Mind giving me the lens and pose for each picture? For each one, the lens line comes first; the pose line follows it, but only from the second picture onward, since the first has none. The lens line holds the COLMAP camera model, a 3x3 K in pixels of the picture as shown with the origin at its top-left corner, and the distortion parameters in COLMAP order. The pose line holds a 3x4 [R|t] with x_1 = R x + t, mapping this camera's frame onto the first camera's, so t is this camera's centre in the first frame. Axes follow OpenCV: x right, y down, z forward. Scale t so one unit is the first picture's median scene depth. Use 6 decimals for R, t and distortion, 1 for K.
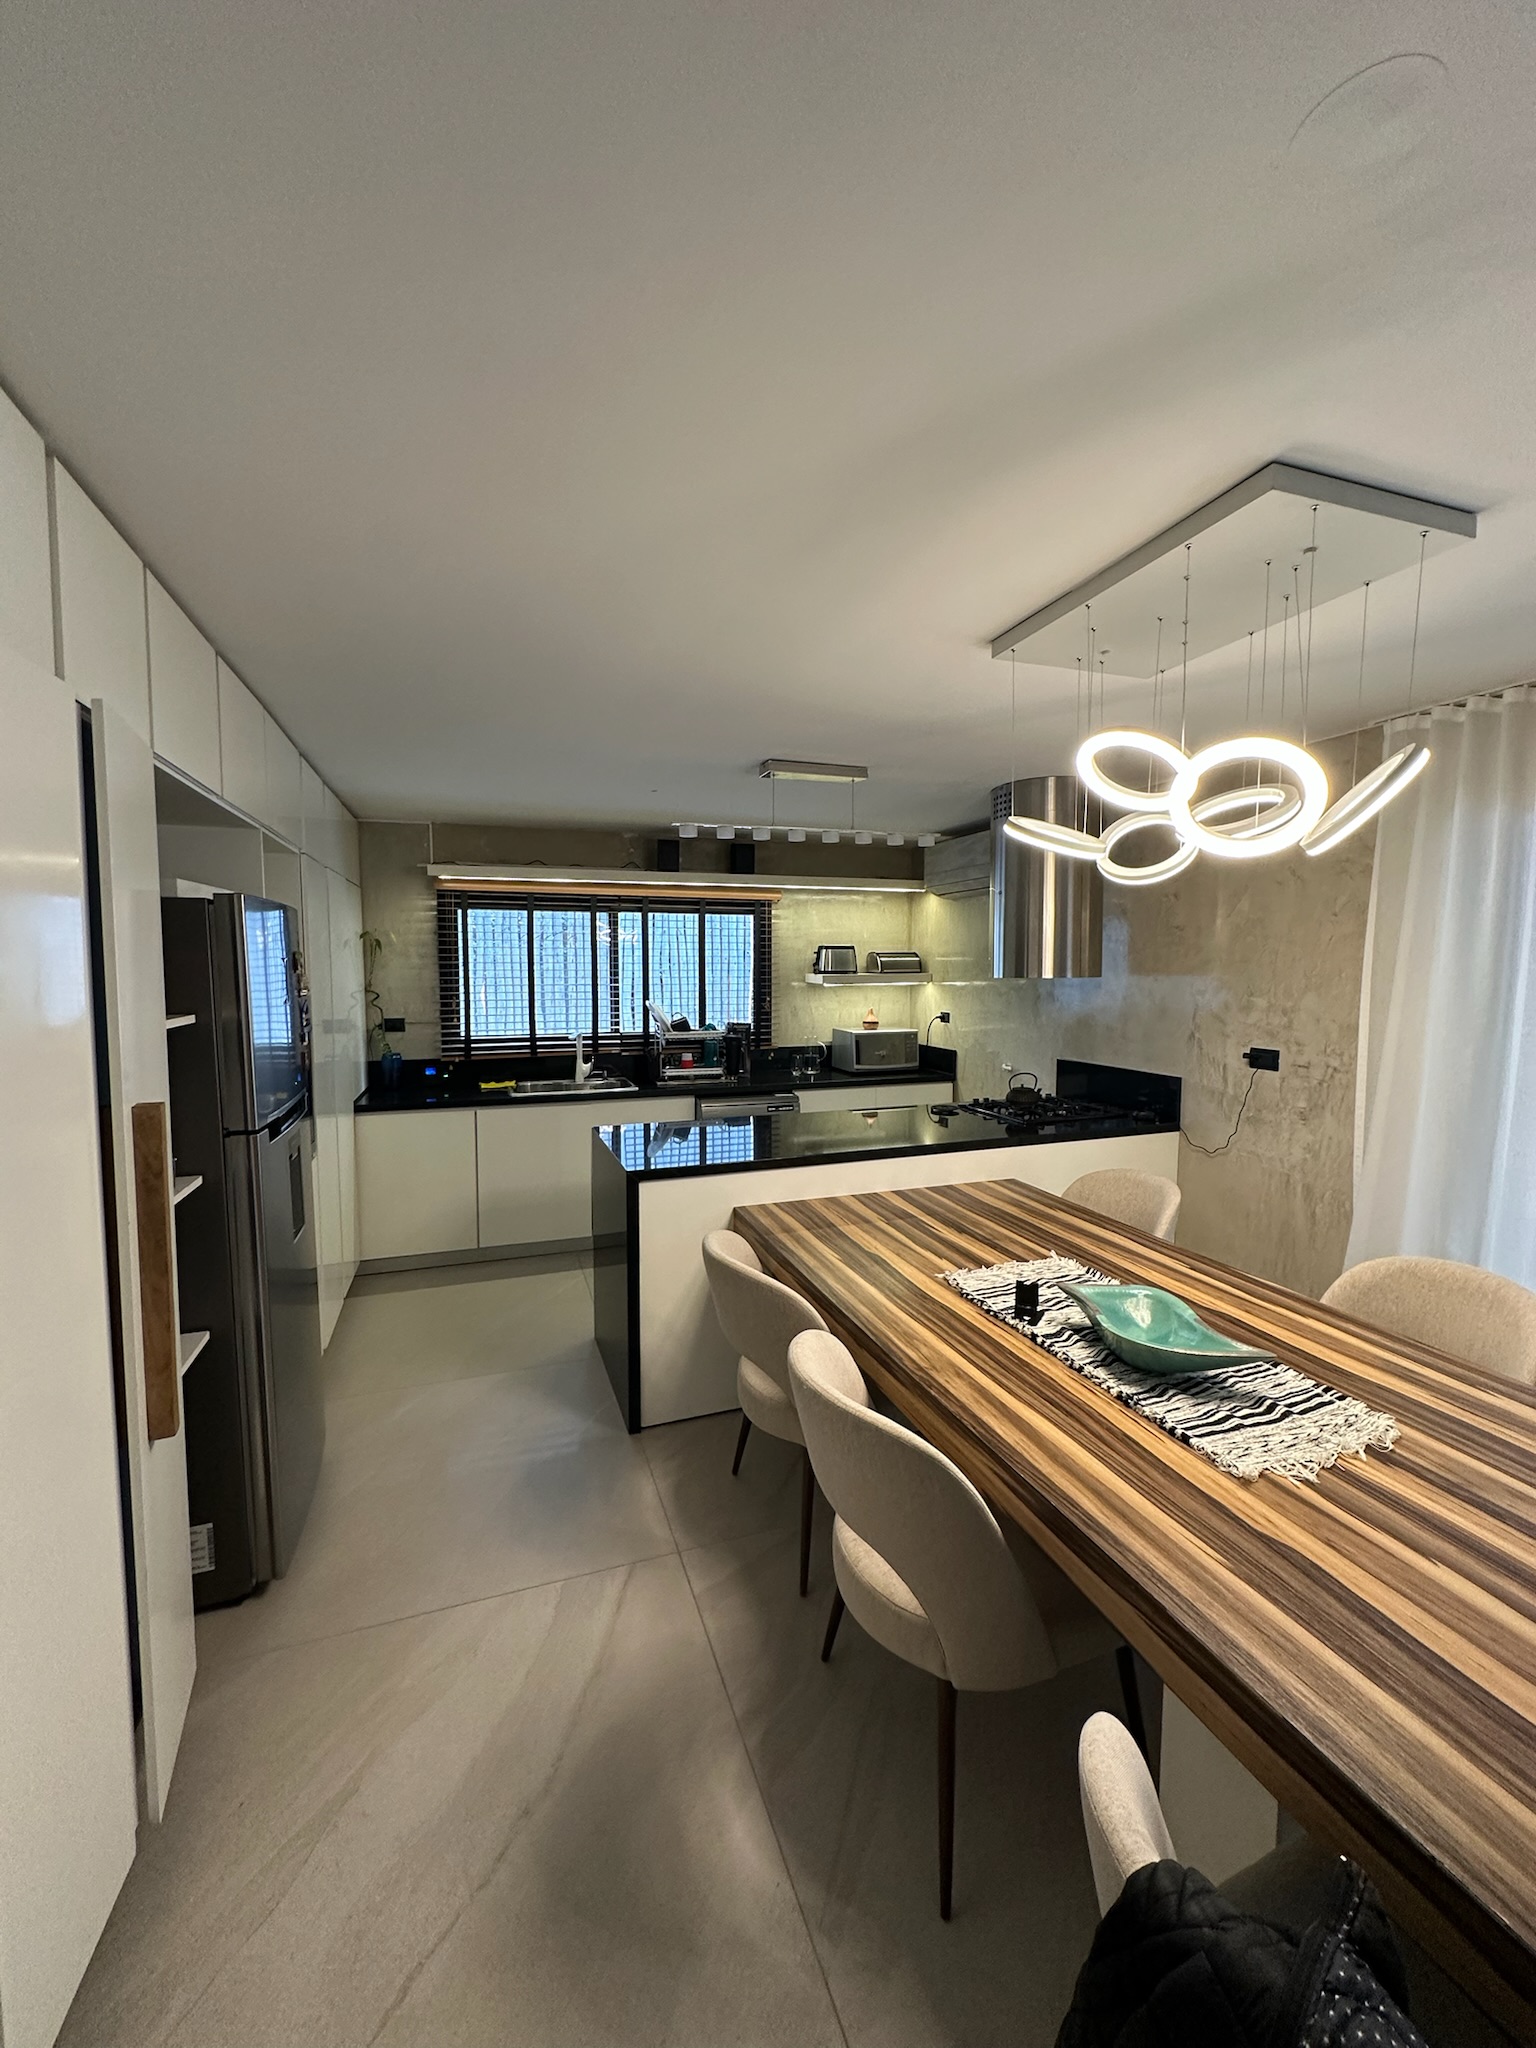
lens RADIAL K [[816.0, 0, 768.0], [0, 816.0, 1024.0], [0, 0, 1]] dist [-0.008427, 0.002359]
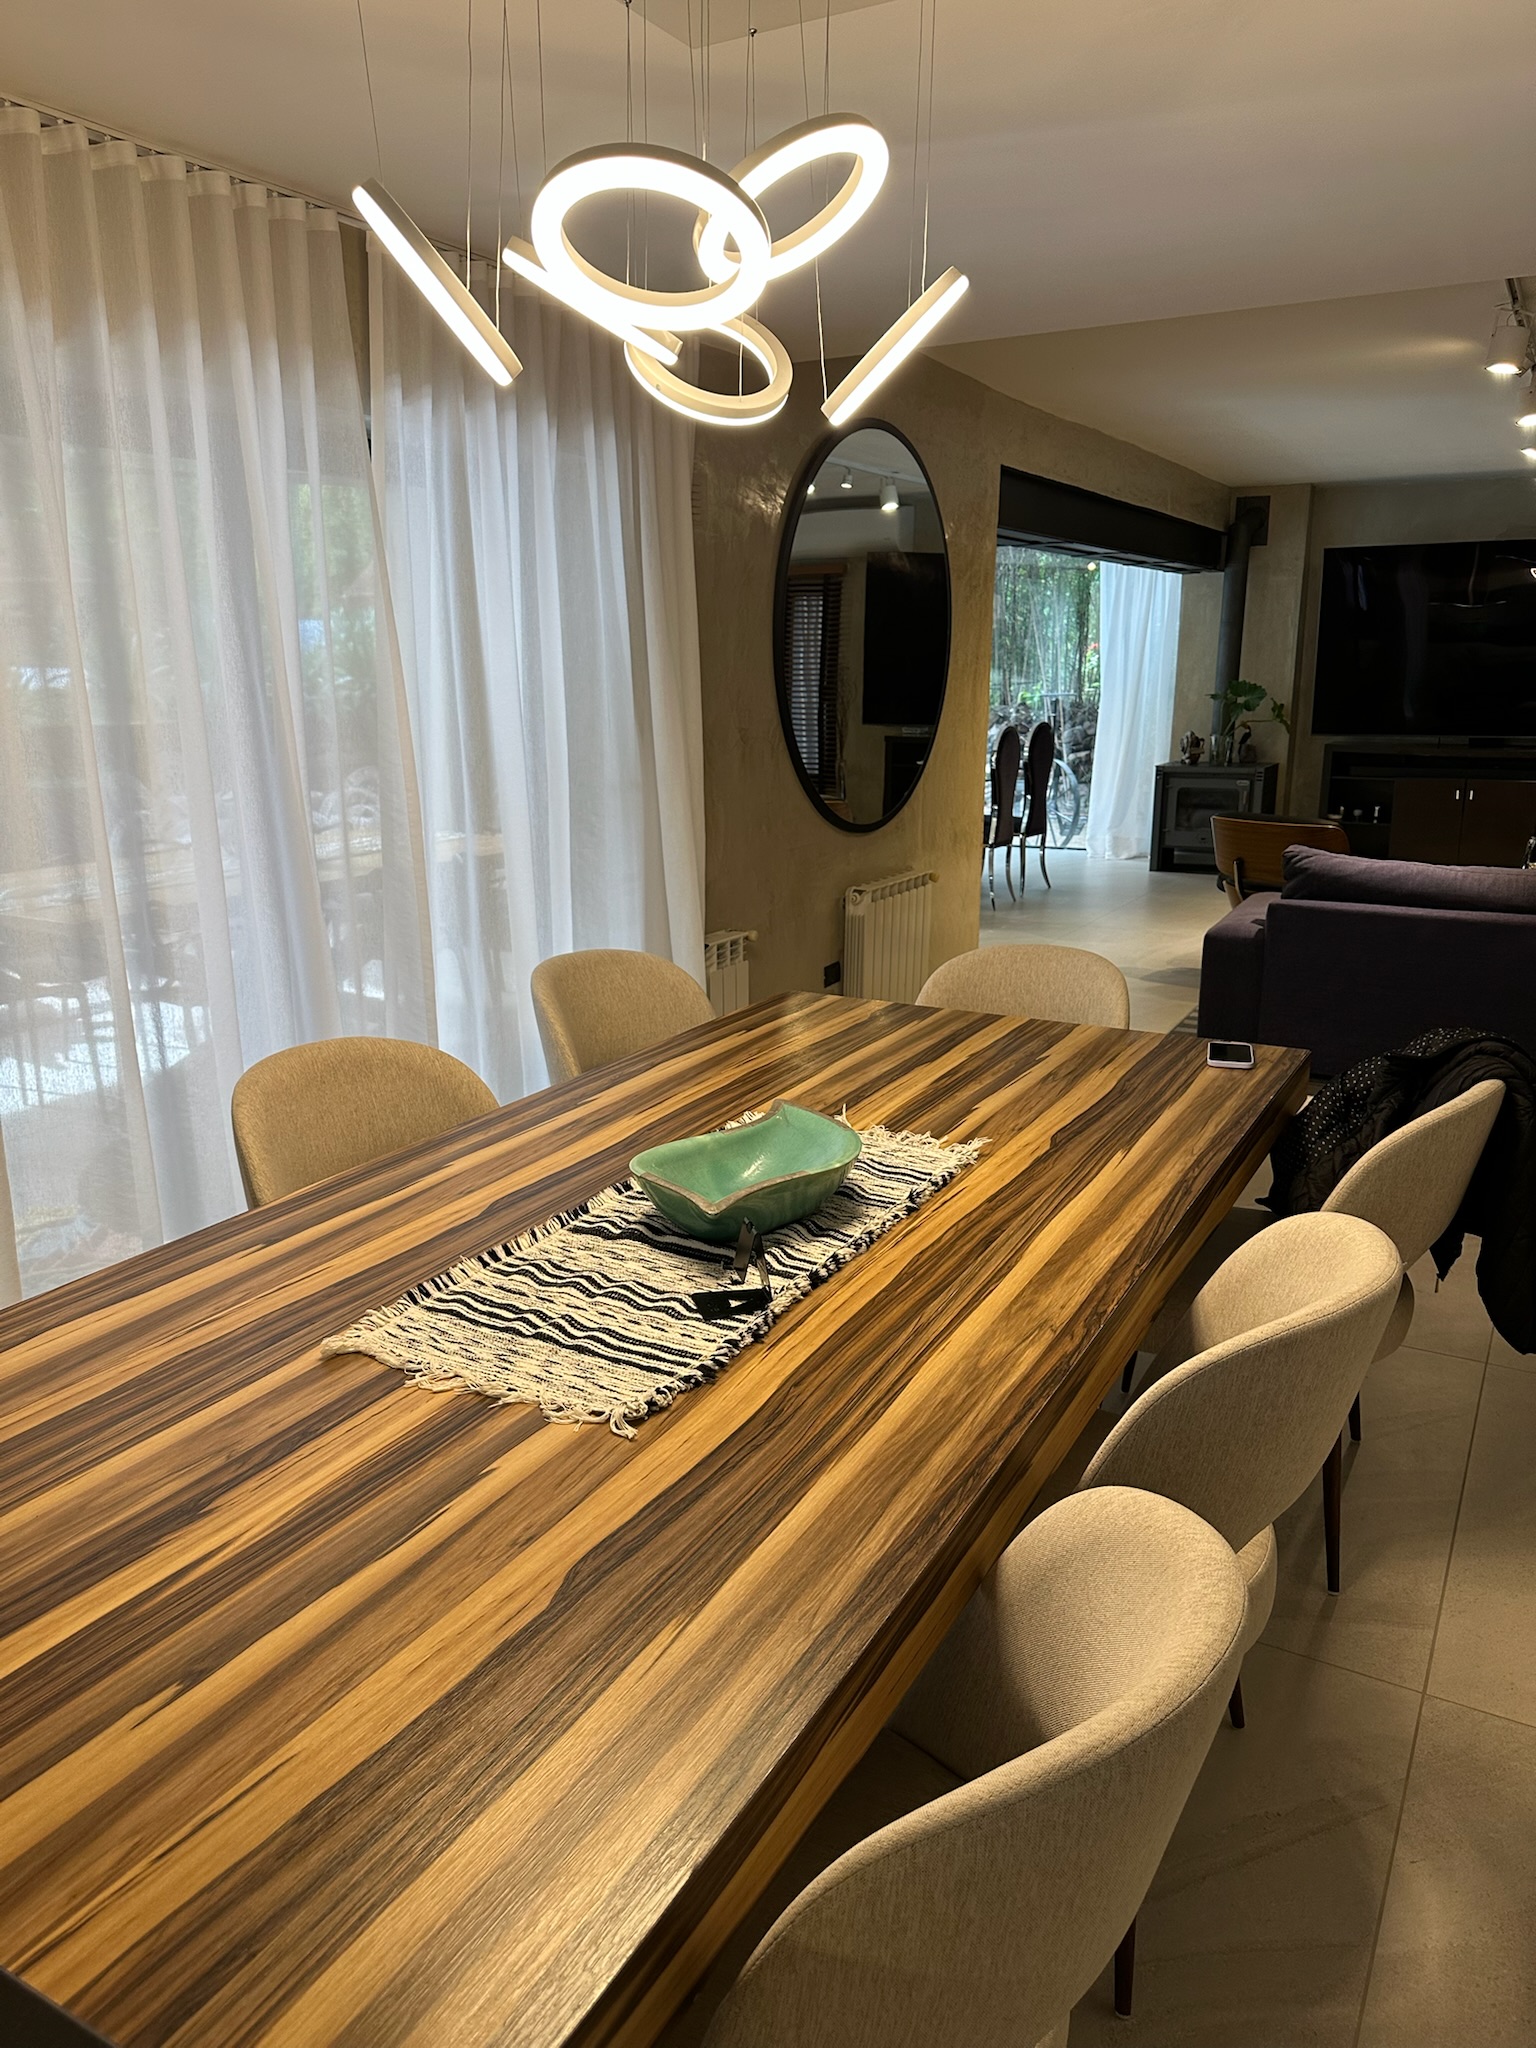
lens RADIAL K [[1444.2, 0, 768.0], [0, 1444.2, 1024.0], [0, 0, 1]] dist [0.005842, -0.004142]
pose [[-0.654353, -0.180524, 0.734325, -0.347958], [0.060583, 0.955450, 0.288870, -0.060846], [-0.753759, 0.233511, -0.614264, 1.672370]]
